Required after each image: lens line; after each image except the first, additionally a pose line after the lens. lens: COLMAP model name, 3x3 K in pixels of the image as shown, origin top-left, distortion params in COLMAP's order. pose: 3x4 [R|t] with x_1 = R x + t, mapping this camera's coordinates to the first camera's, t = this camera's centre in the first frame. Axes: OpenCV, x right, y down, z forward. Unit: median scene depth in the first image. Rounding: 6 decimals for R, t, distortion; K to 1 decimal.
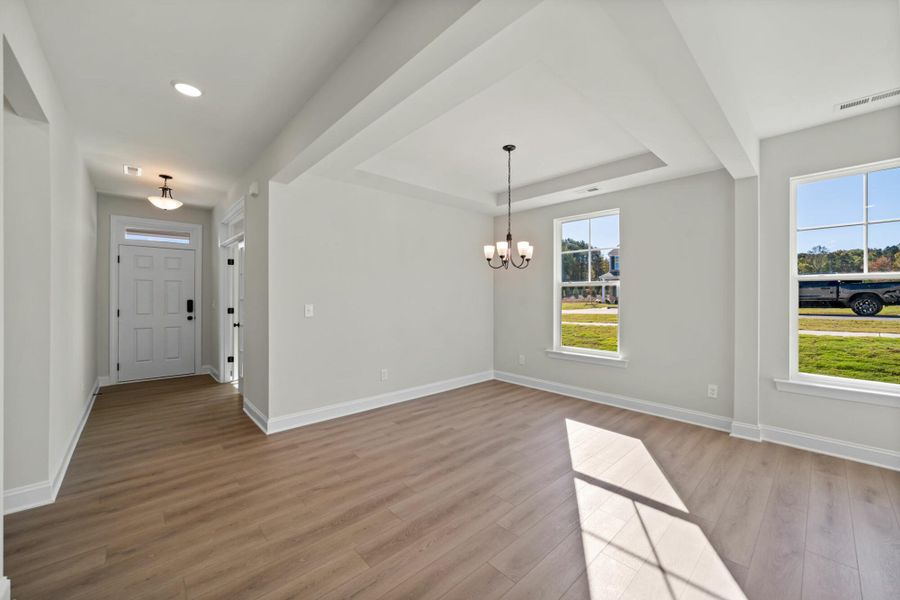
lens RADIAL K [[347.5, 0, 457.6], [0, 347.5, 297.7], [0, 0, 1]] dist [-0.014656, 0.002416]
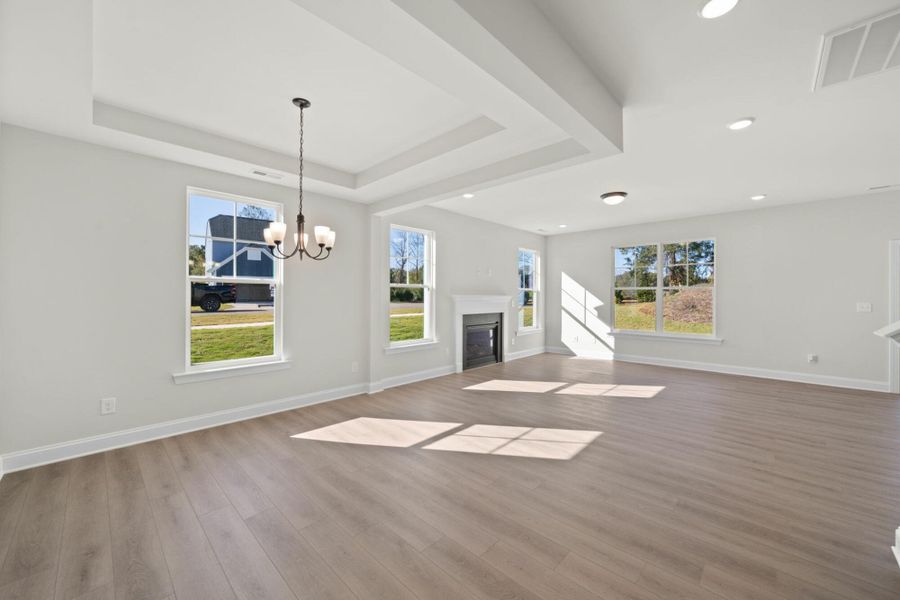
lens RADIAL K [[347.5, 0, 461.4], [0, 347.5, 297.8], [0, 0, 1]] dist [-0.014656, 0.002416]
pose [[-0.068412, -0.003311, 0.997652, -0.704394], [0.001815, 0.999992, 0.003444, -0.000436], [-0.997656, 0.002046, -0.068405, 0.768303]]
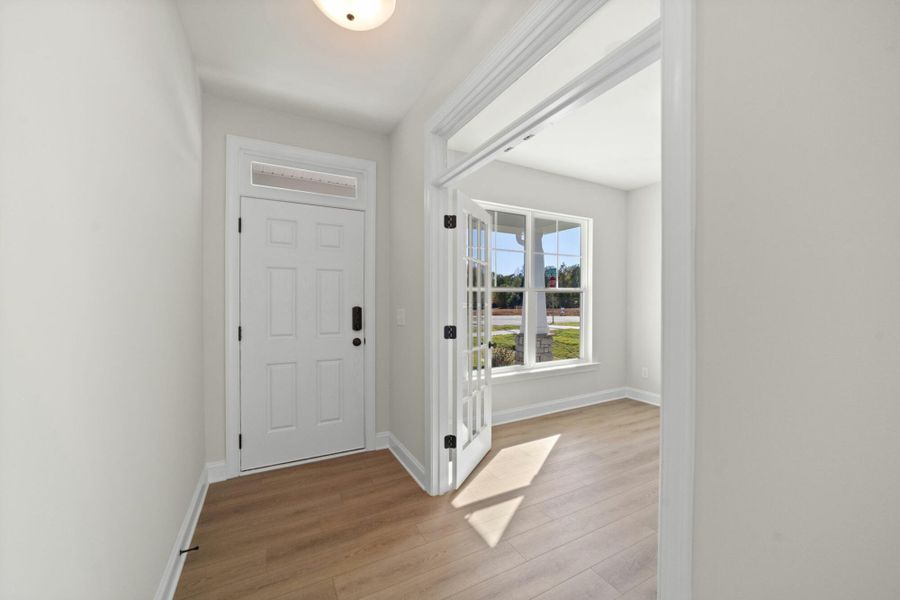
lens RADIAL K [[347.5, 0, 455.5], [0, 347.5, 302.8], [0, 0, 1]] dist [-0.014656, 0.002416]
pose [[0.965802, -0.000476, -0.259279, -0.323803], [0.002286, 0.999975, 0.006681, -0.001831], [0.259269, -0.007046, 0.965779, 0.347723]]
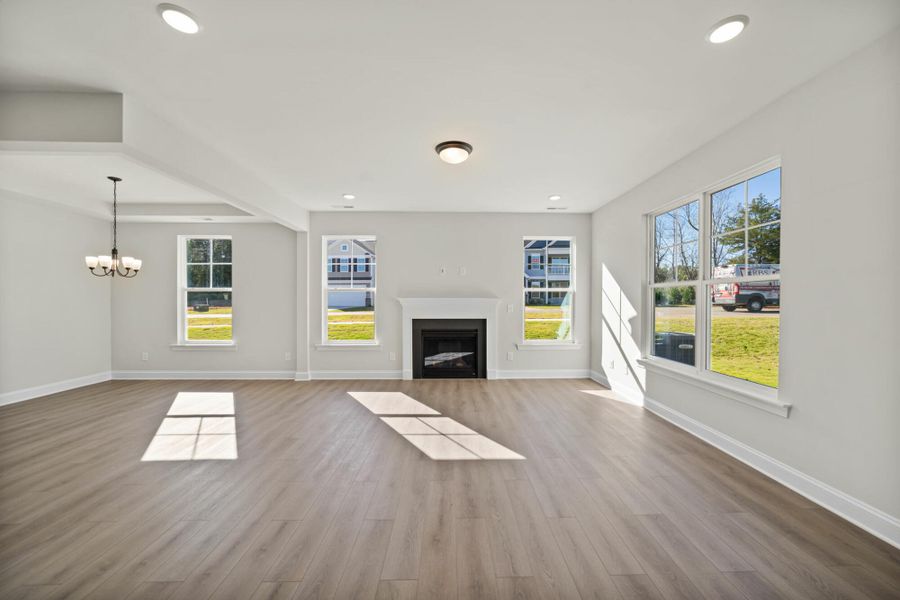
lens RADIAL K [[347.5, 0, 456.9], [0, 347.5, 301.5], [0, 0, 1]] dist [-0.014656, 0.002416]
pose [[0.667582, -0.004245, 0.744524, 0.056648], [0.002182, 0.999991, 0.003745, 0.002168], [-0.744533, -0.000876, 0.667585, -0.798338]]
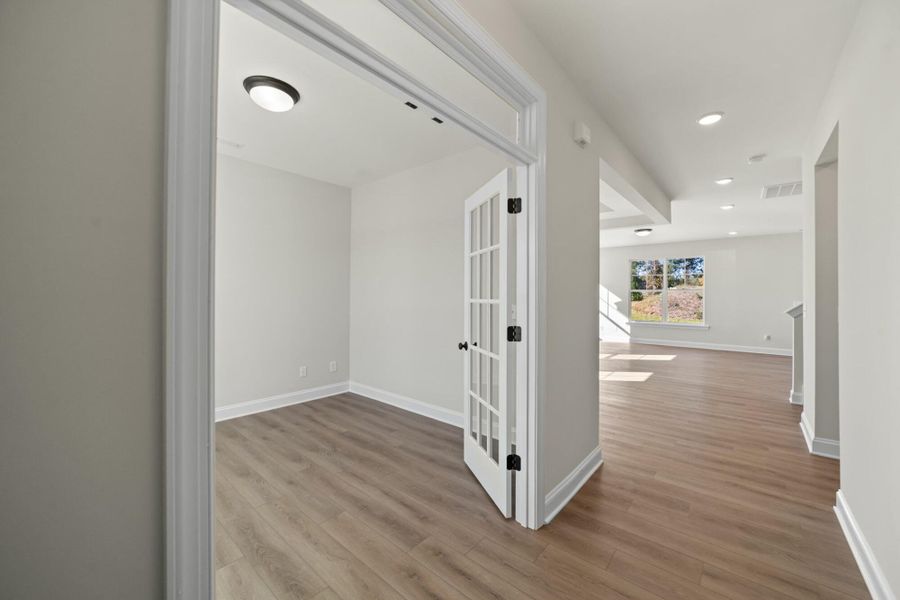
lens RADIAL K [[347.5, 0, 460.6], [0, 347.5, 293.6], [0, 0, 1]] dist [-0.014656, 0.002416]
pose [[-0.123212, 0.004346, 0.992371, -1.430255], [-0.002790, 0.999985, -0.004725, -0.003020], [-0.992376, -0.003351, -0.123198, 1.543546]]
